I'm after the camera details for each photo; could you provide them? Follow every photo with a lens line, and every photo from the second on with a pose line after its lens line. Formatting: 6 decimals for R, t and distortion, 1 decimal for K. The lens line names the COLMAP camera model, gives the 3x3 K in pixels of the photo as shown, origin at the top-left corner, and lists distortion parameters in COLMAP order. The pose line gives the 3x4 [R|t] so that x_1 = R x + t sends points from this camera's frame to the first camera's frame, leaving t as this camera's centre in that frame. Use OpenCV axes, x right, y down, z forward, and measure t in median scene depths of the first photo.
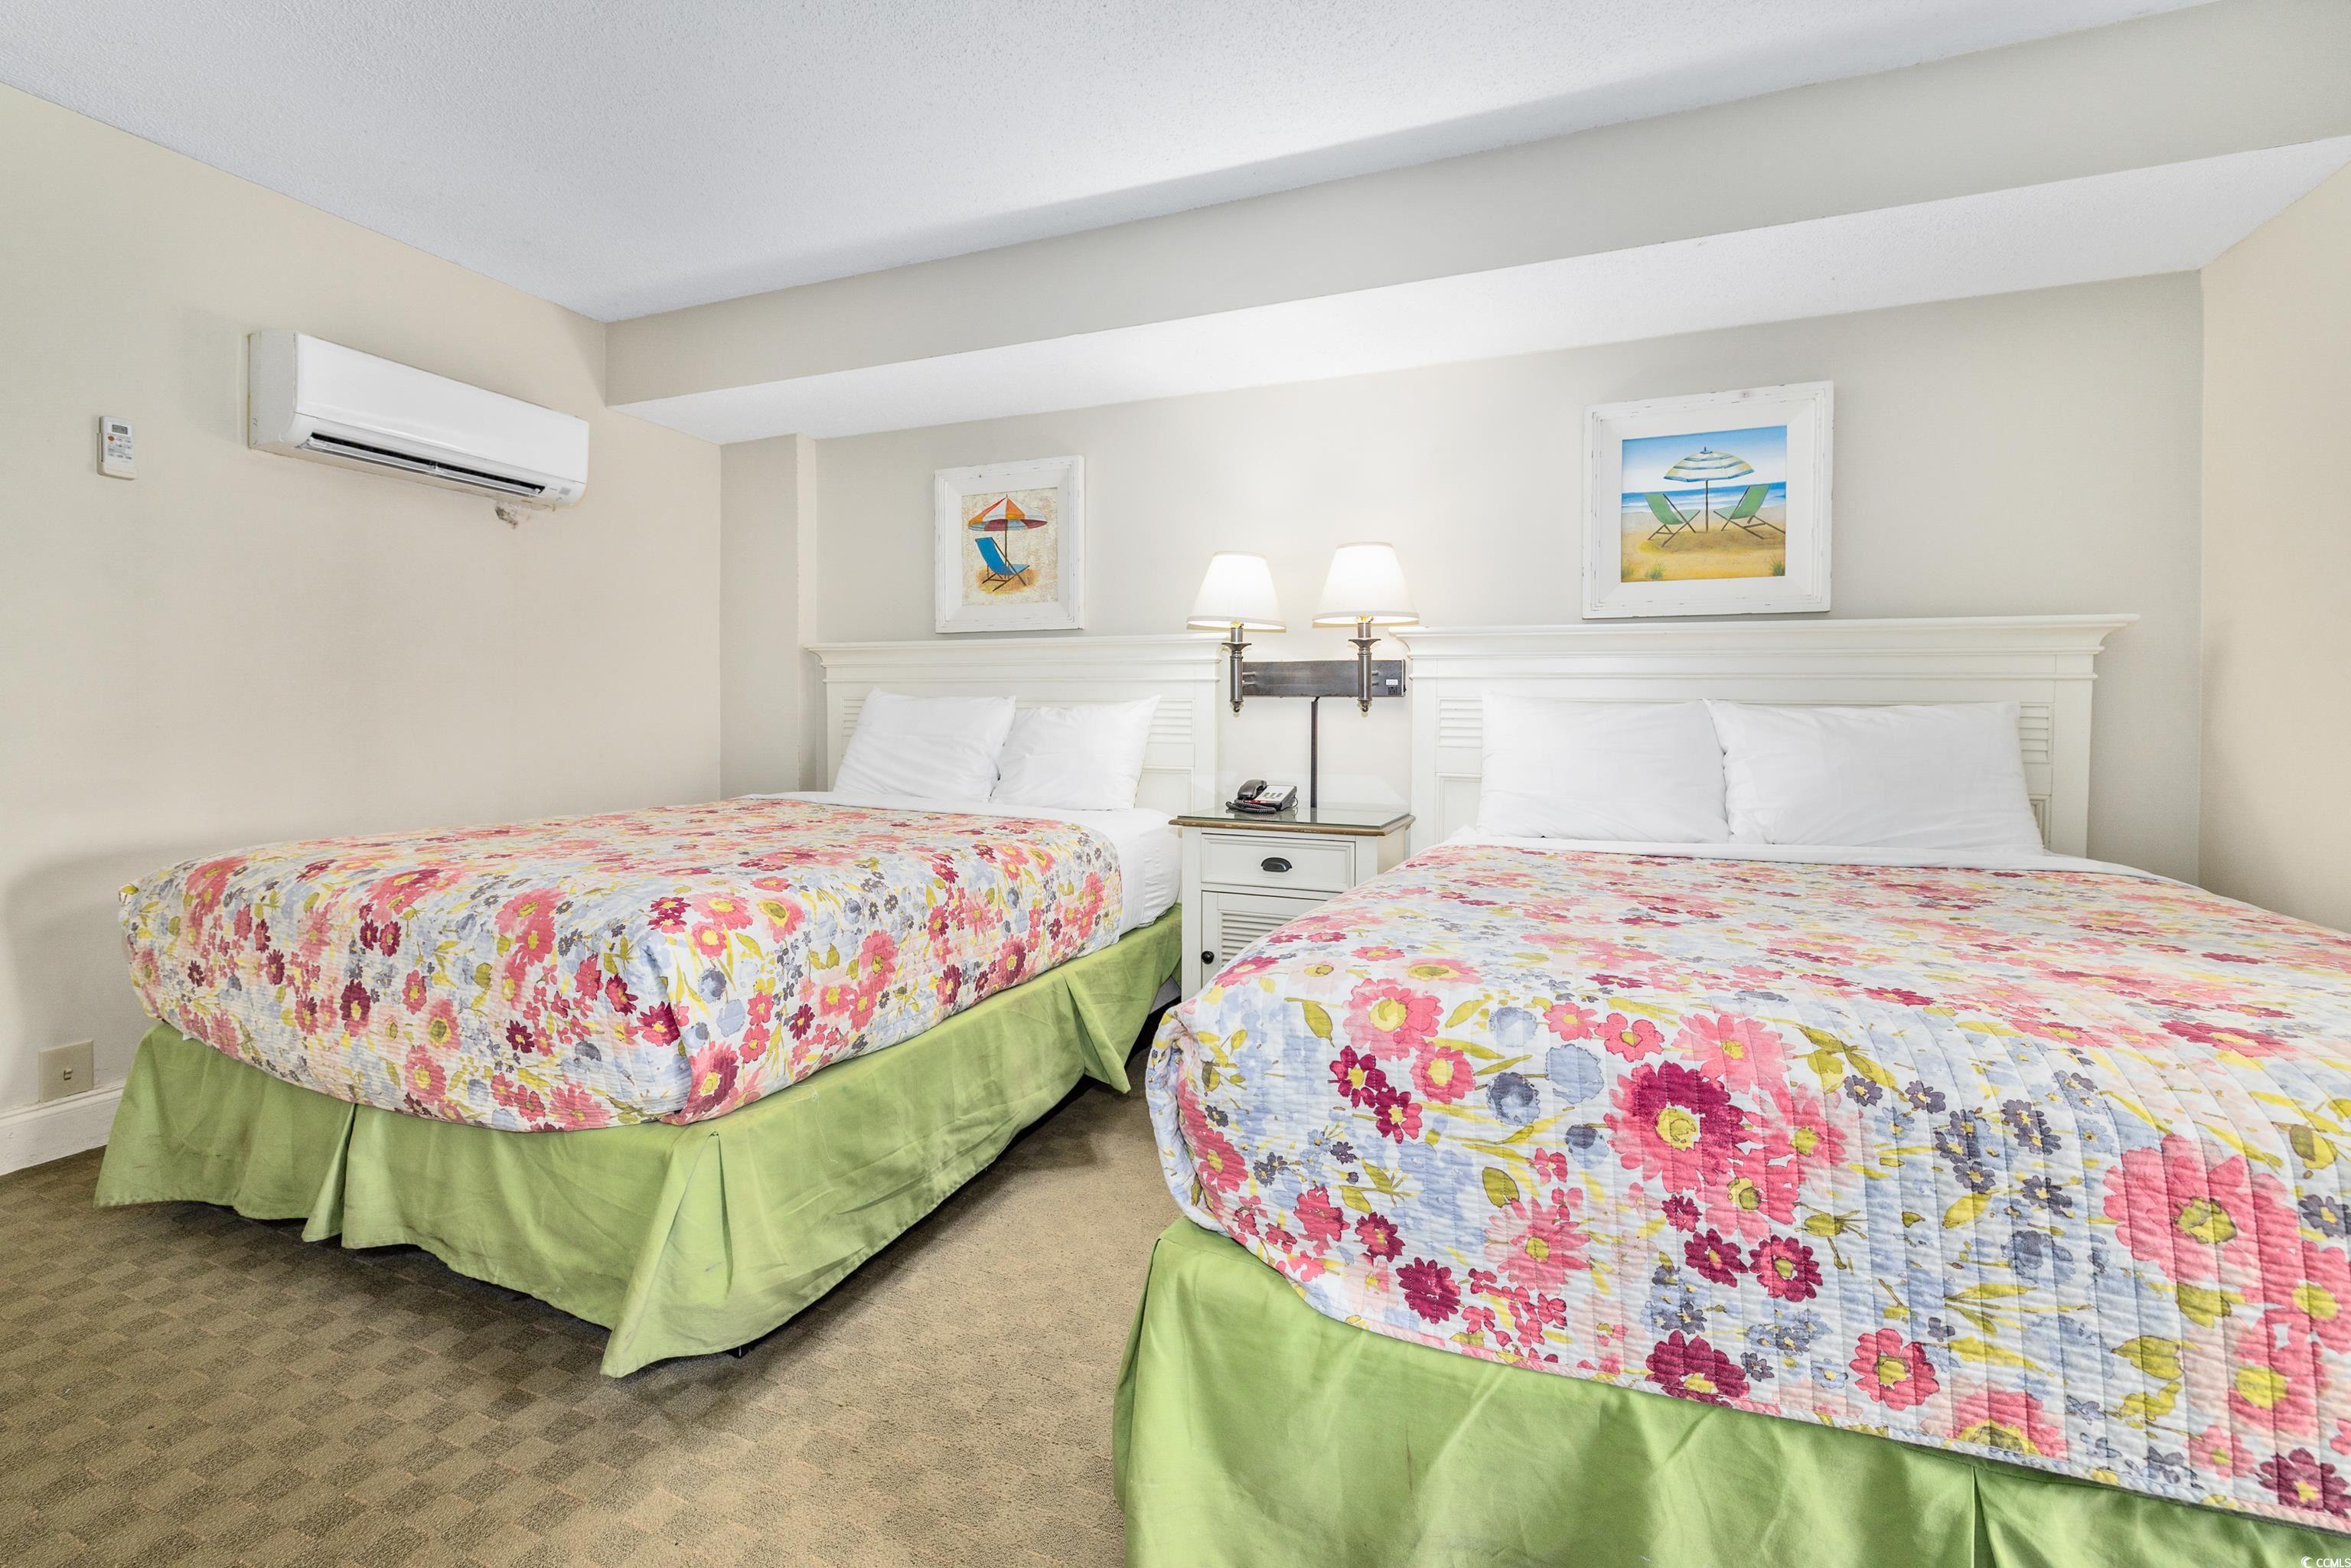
lens RADIAL K [[1006.5, 0, 1175.9], [0, 1006.5, 734.4], [0, 0, 1]] dist [-0.001352, 0.000217]
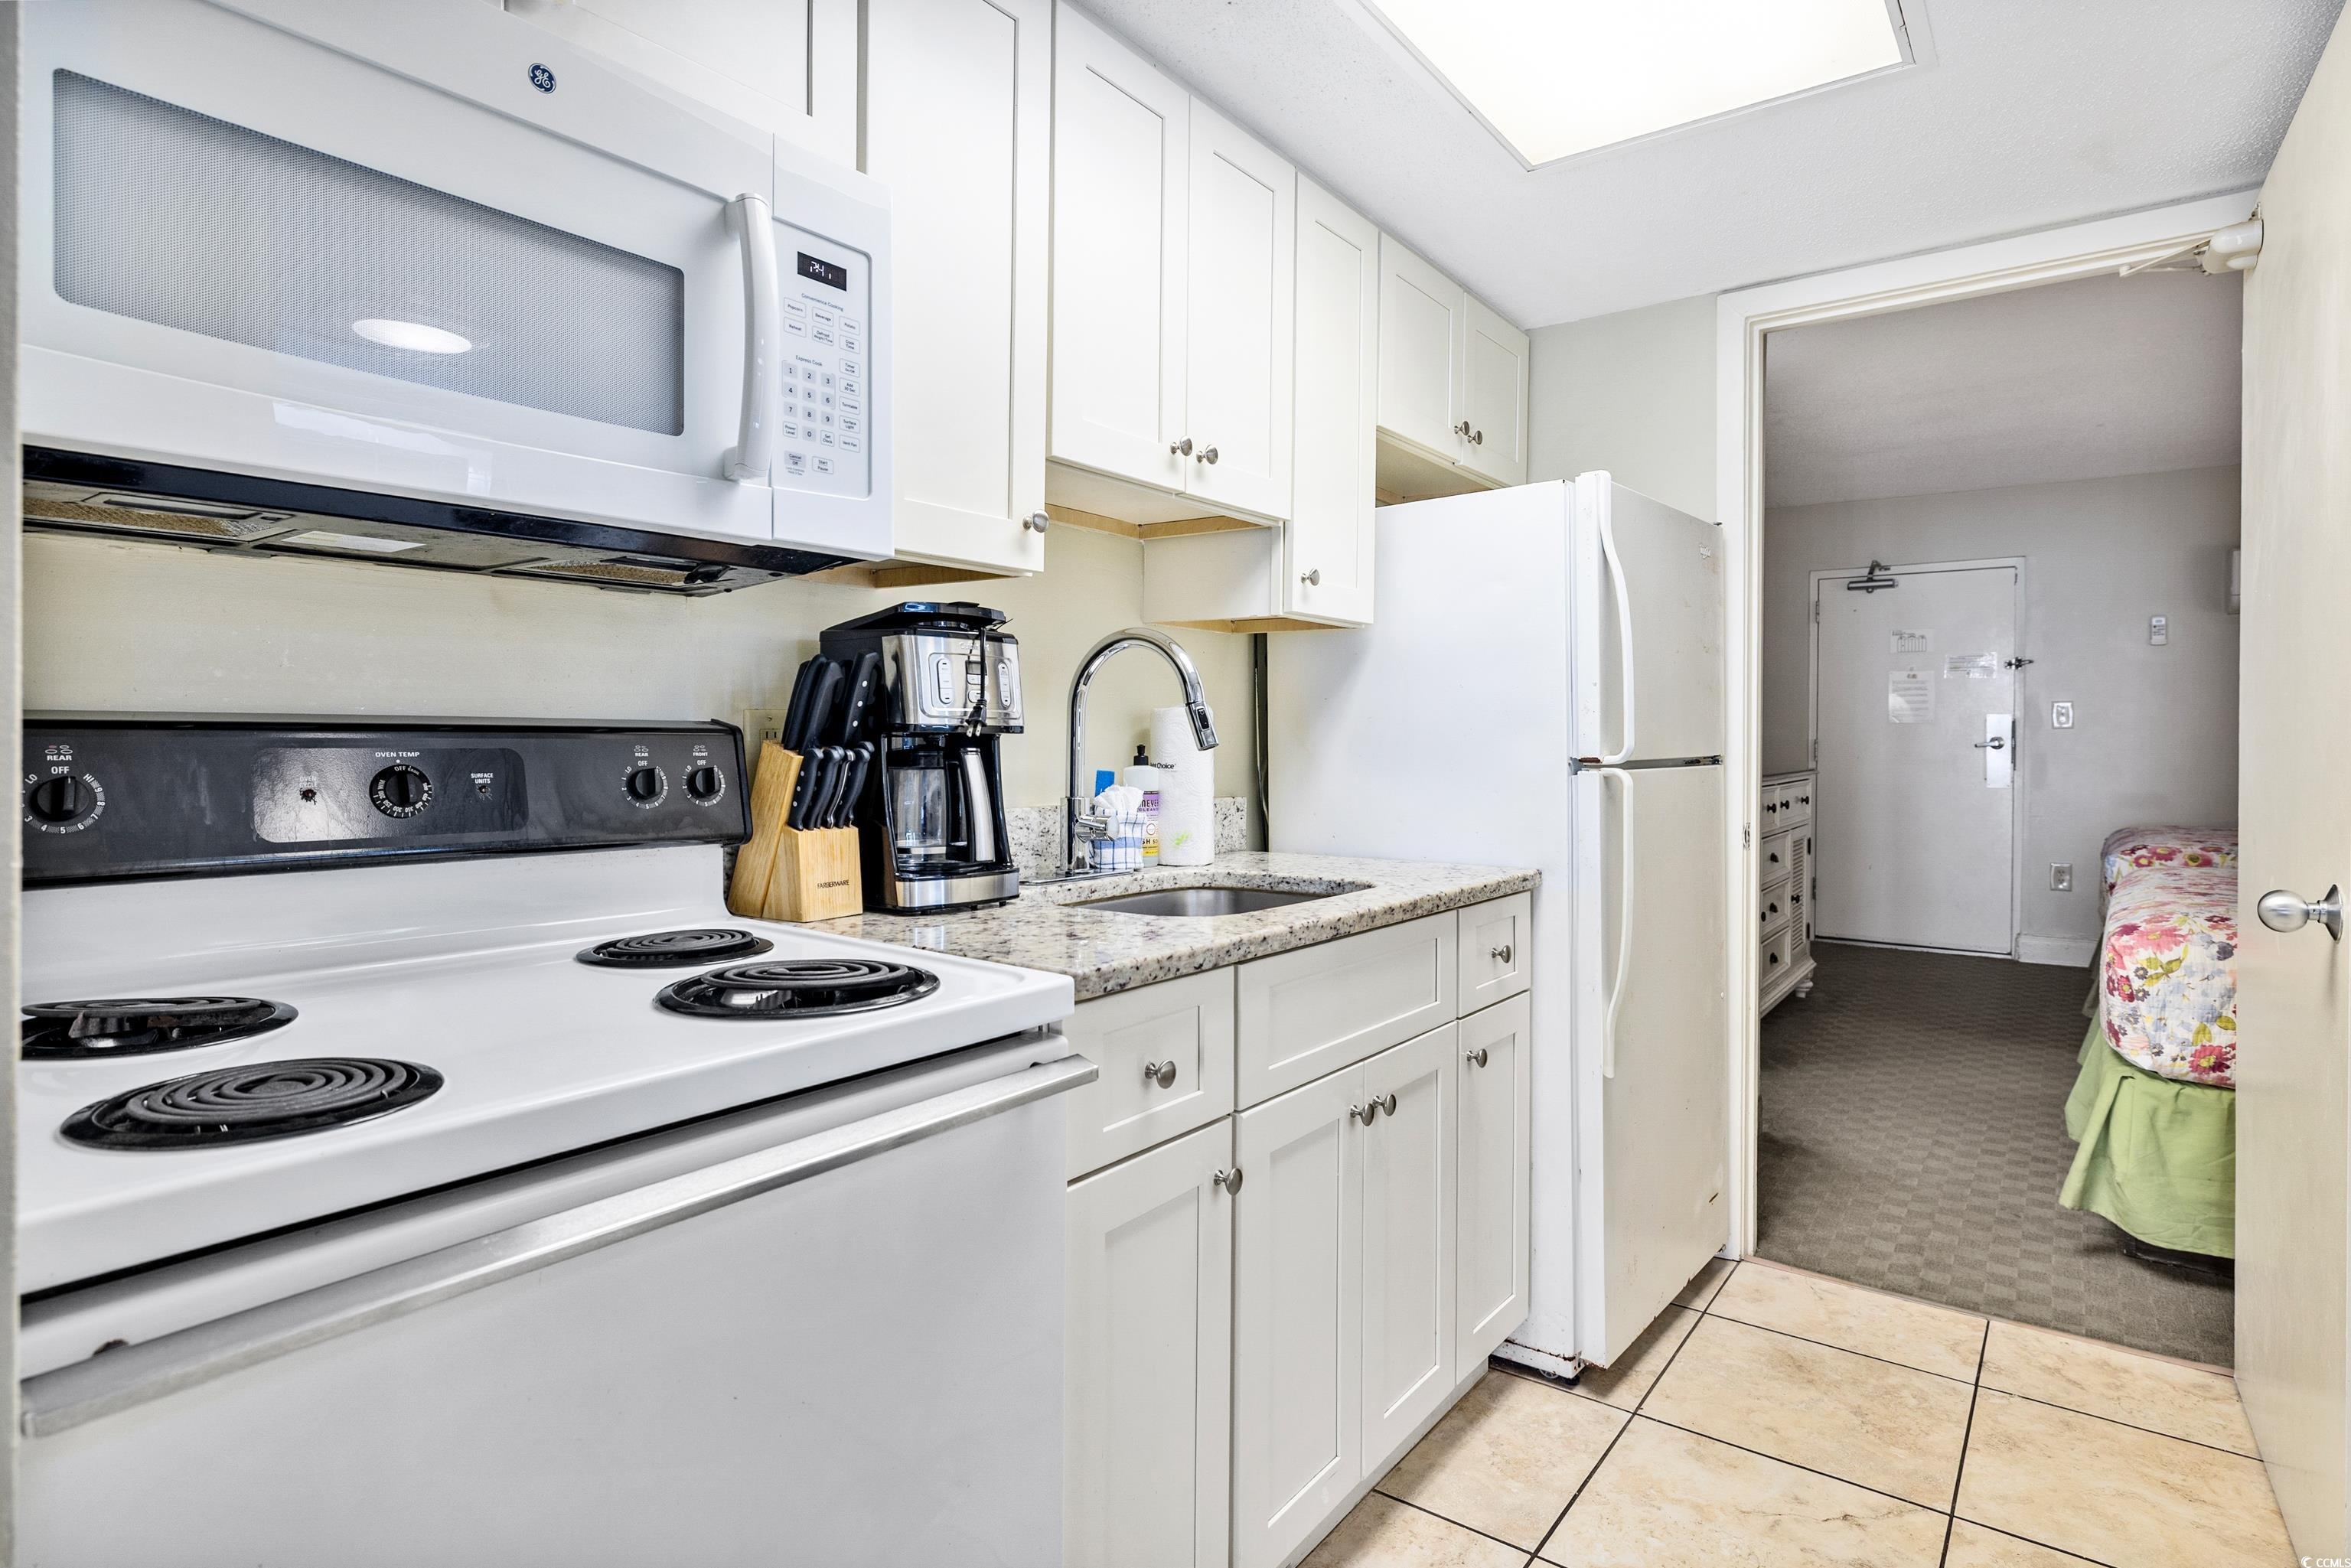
lens RADIAL K [[1270.5, 0, 1173.3], [0, 1270.5, 743.8], [0, 0, 1]] dist [-0.001019, -0.000257]
pose [[-0.230322, -0.005946, -0.973096, 1.642441], [-0.020096, 0.999797, -0.001353, -0.011607], [0.972907, 0.019244, -0.230395, -0.290197]]
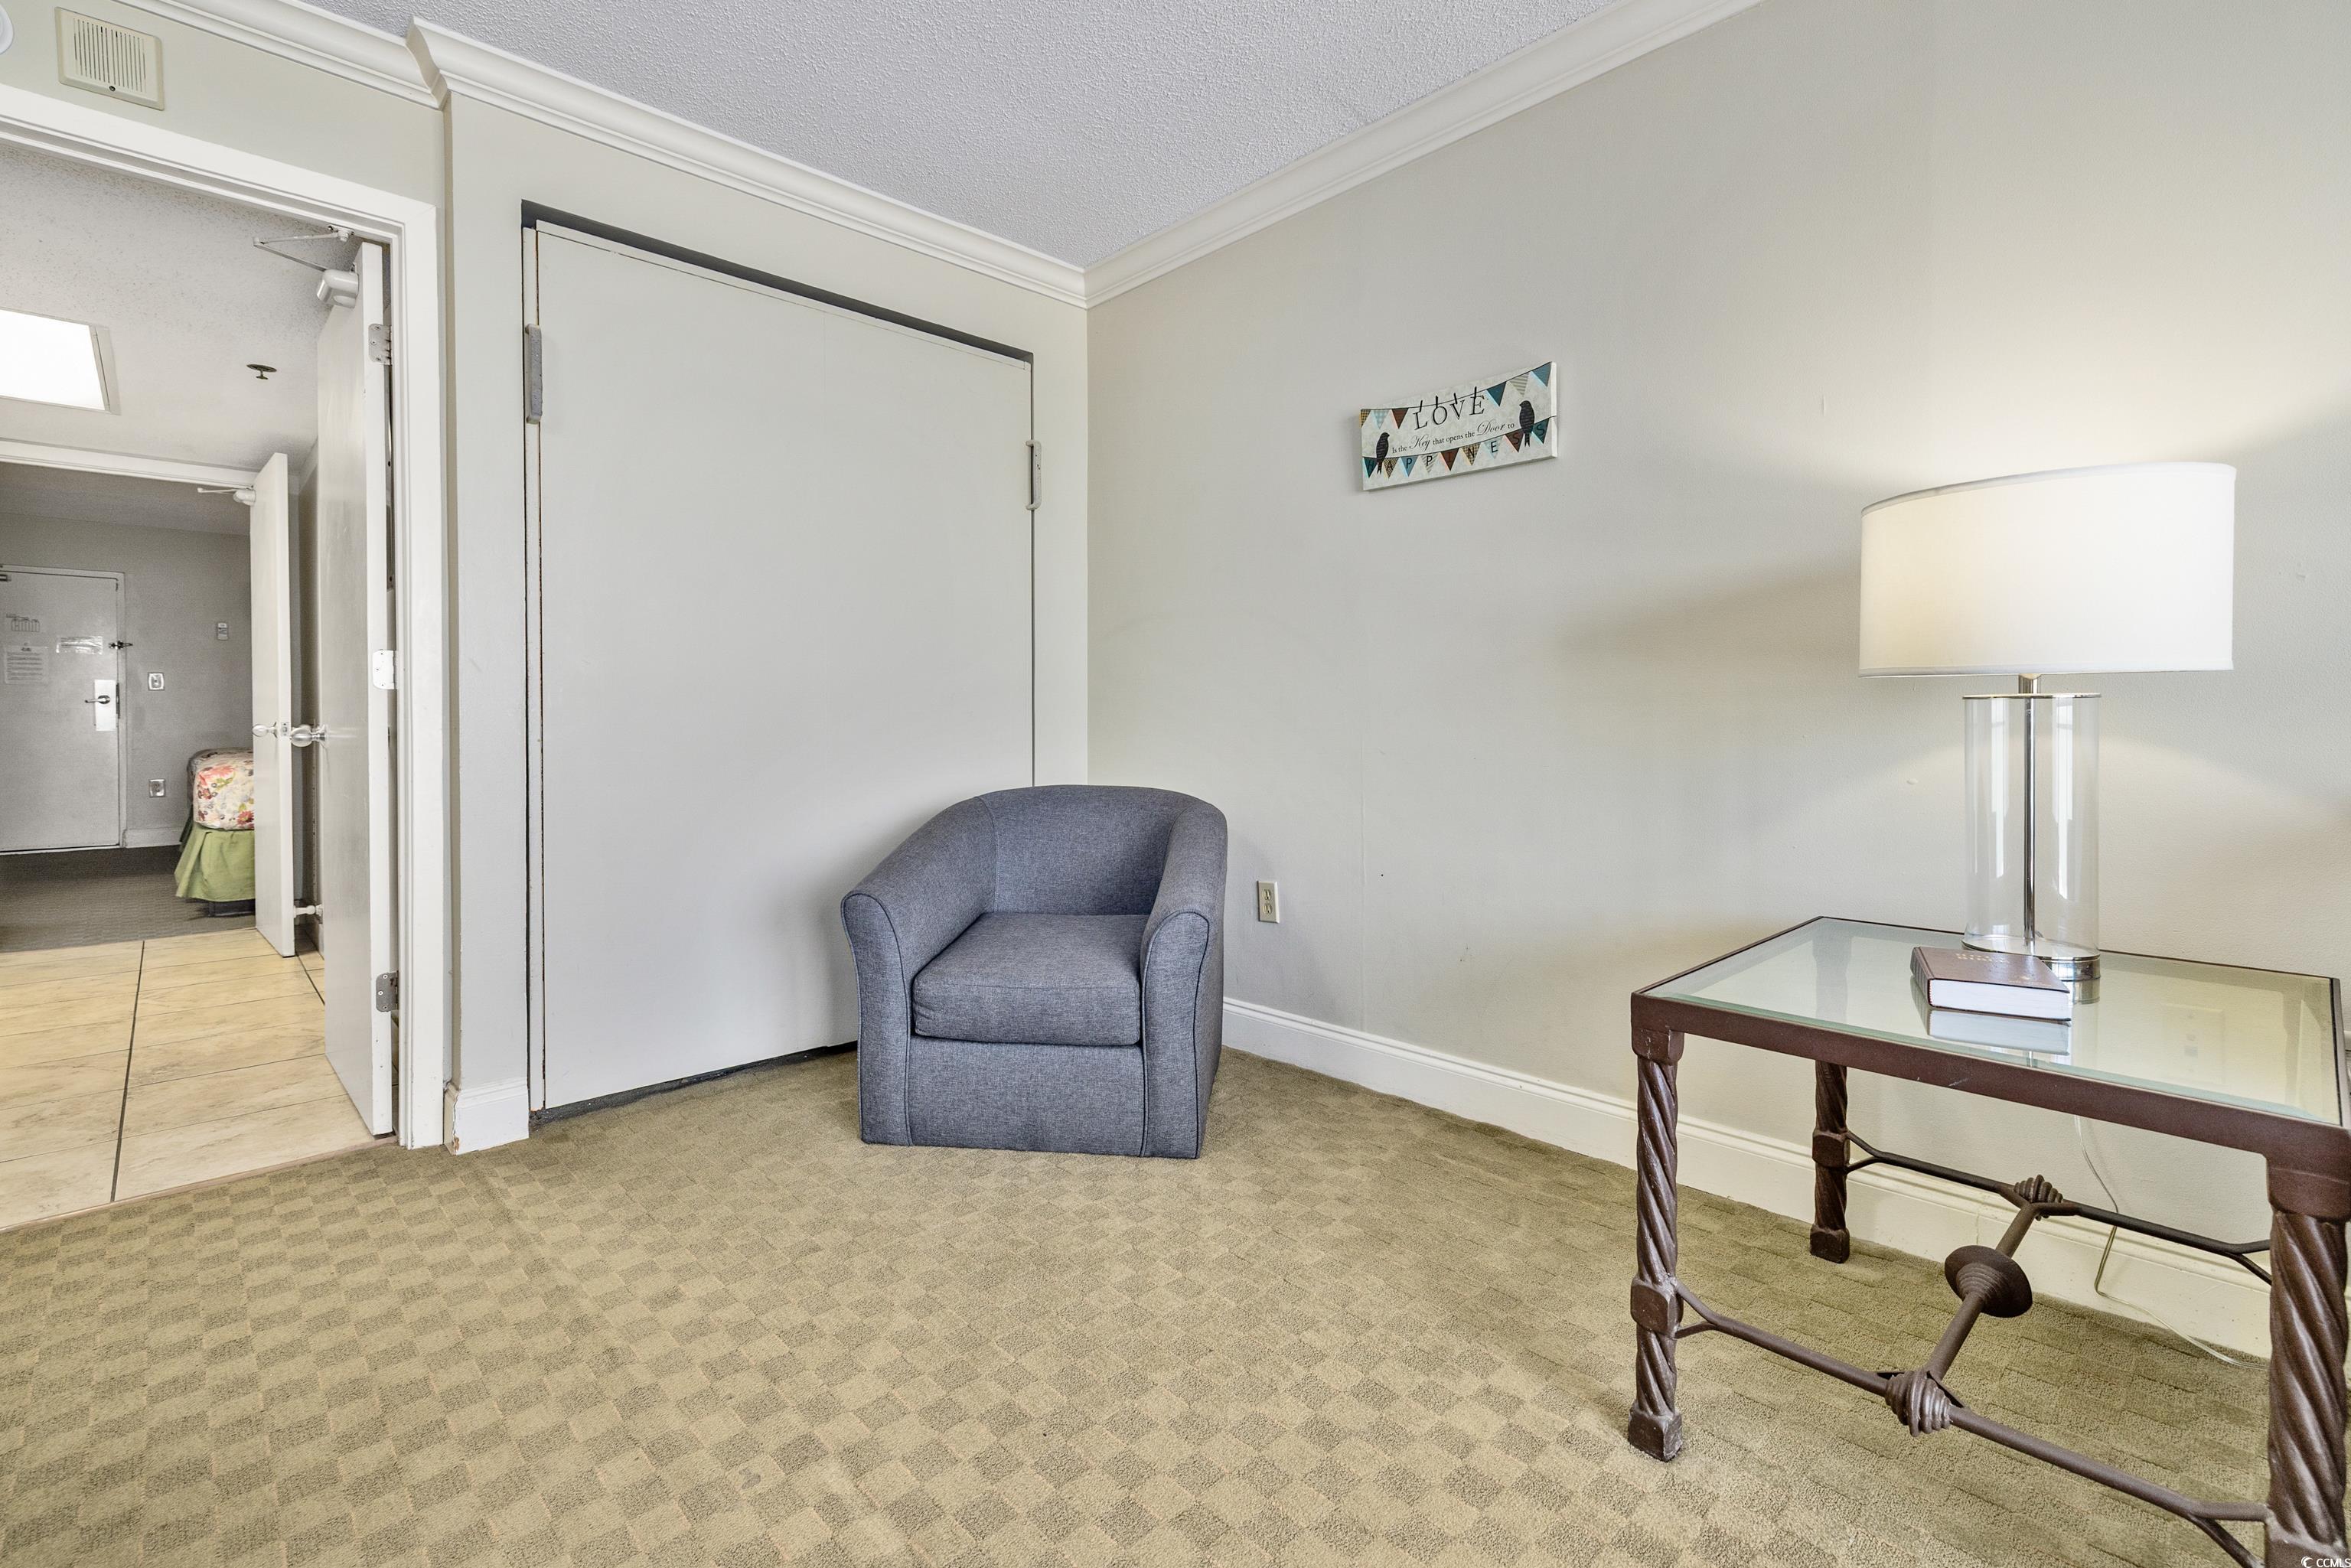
lens RADIAL K [[1056.3, 0, 1177.6], [0, 1056.3, 747.0], [0, 0, 1]] dist [-0.000420, 0.000196]
pose [[0.916302, 0.003245, -0.400474, 2.764016], [-0.001450, 0.999987, 0.004787, 0.062545], [0.400485, -0.003806, 0.916296, -0.787421]]
